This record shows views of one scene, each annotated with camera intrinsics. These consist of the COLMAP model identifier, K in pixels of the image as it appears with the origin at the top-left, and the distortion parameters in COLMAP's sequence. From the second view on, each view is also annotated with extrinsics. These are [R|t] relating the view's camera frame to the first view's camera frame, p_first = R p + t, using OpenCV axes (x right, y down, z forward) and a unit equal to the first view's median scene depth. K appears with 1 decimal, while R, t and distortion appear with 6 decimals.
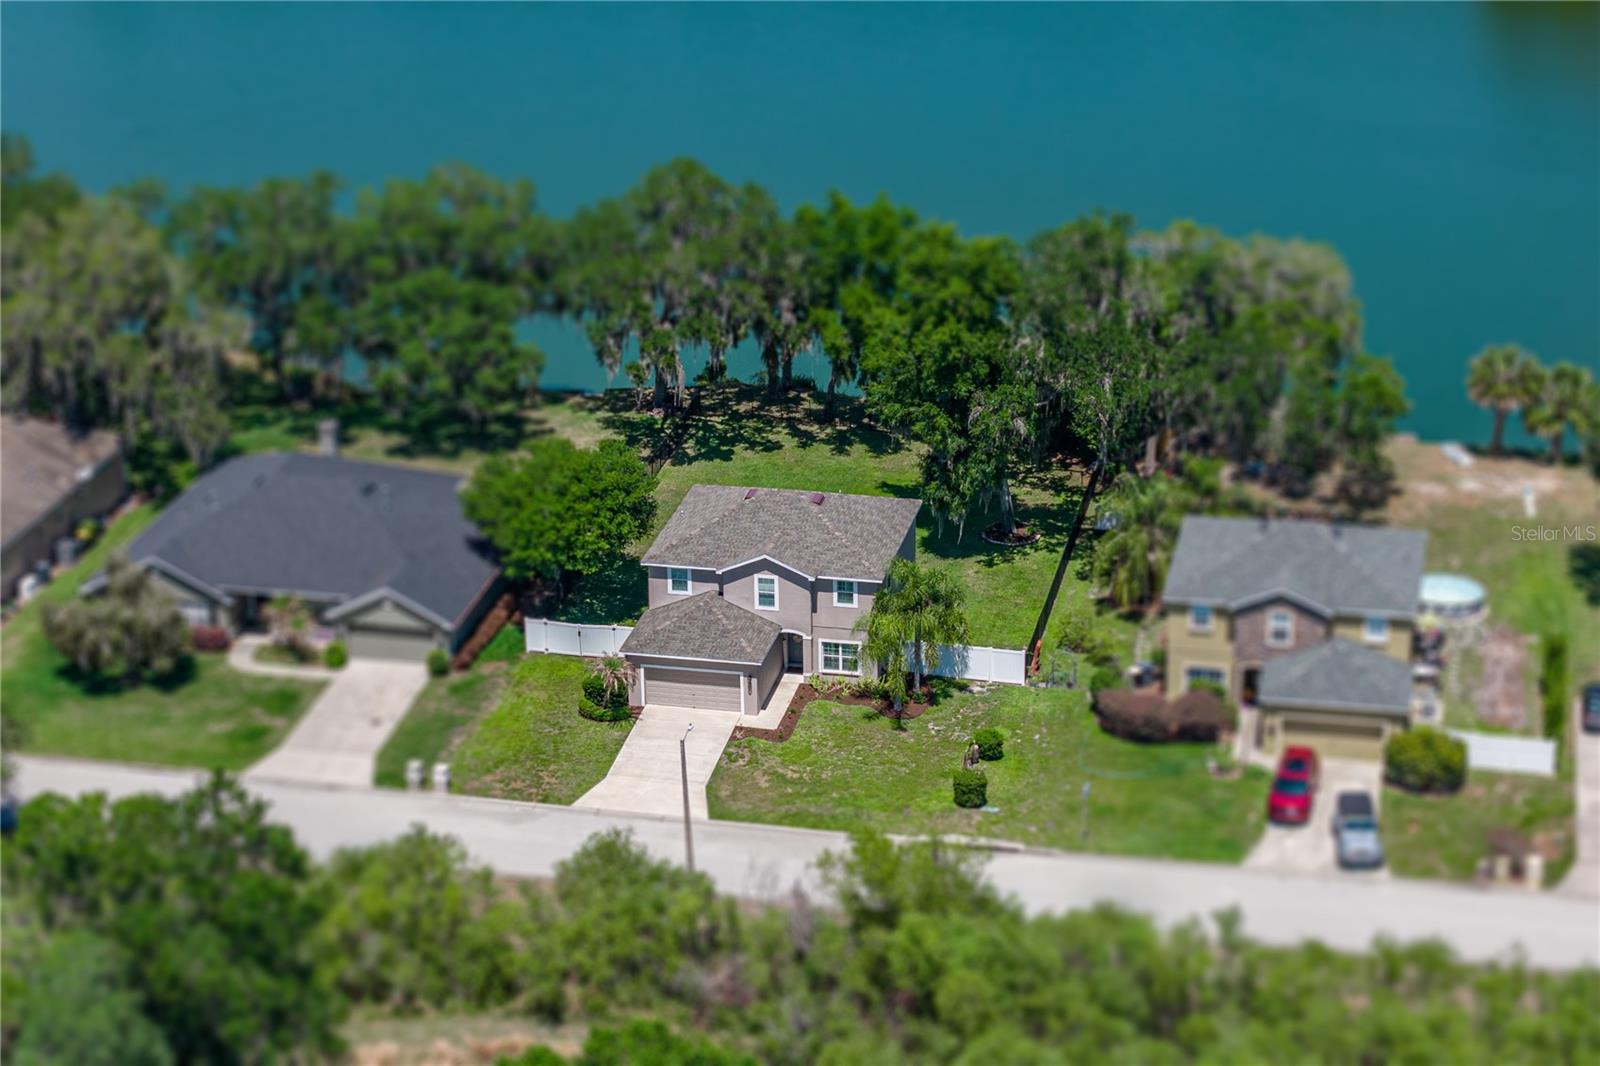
lens RADIAL K [[3343.6, 0, 800.0], [0, 3343.6, 533.0], [0, 0, 1]] dist [-0.234356, 2.883341]
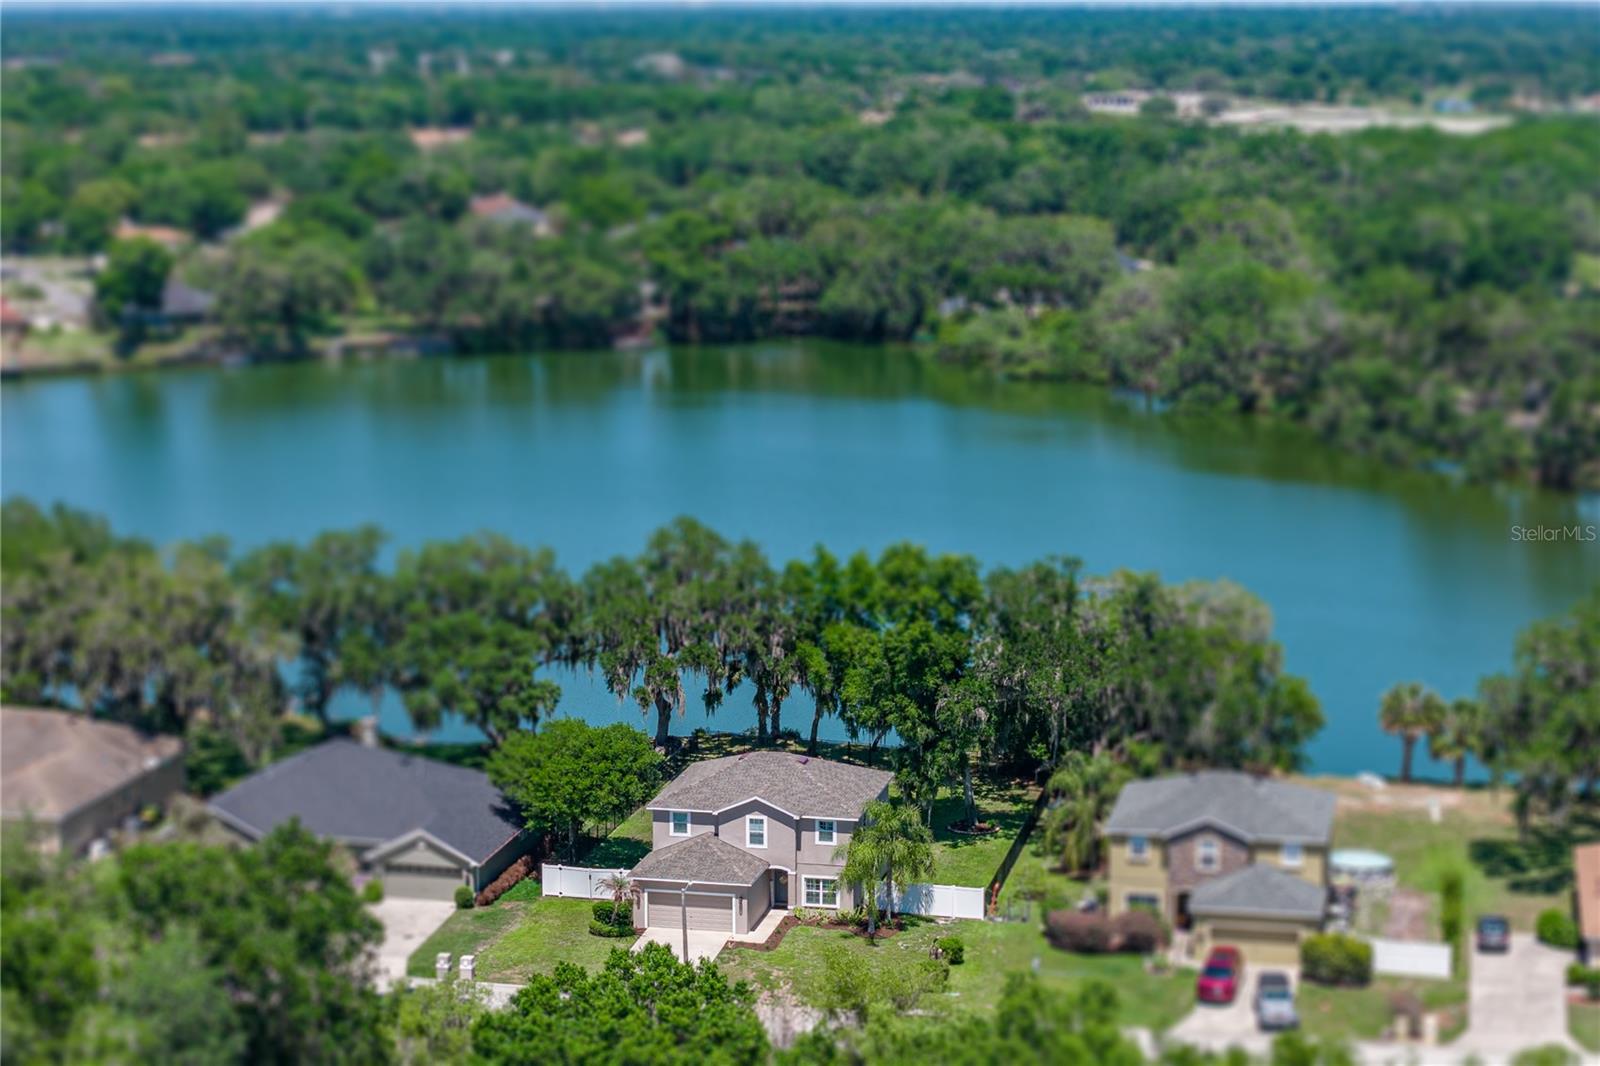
lens RADIAL K [[3343.6, 0, 800.0], [0, 3343.6, 533.0], [0, 0, 1]] dist [-0.234356, 2.883341]
pose [[0.999887, 0.014454, 0.004071, -0.001301], [-0.013145, 0.973546, -0.228112, 0.168487], [-0.007260, 0.228033, 0.973626, -0.121349]]
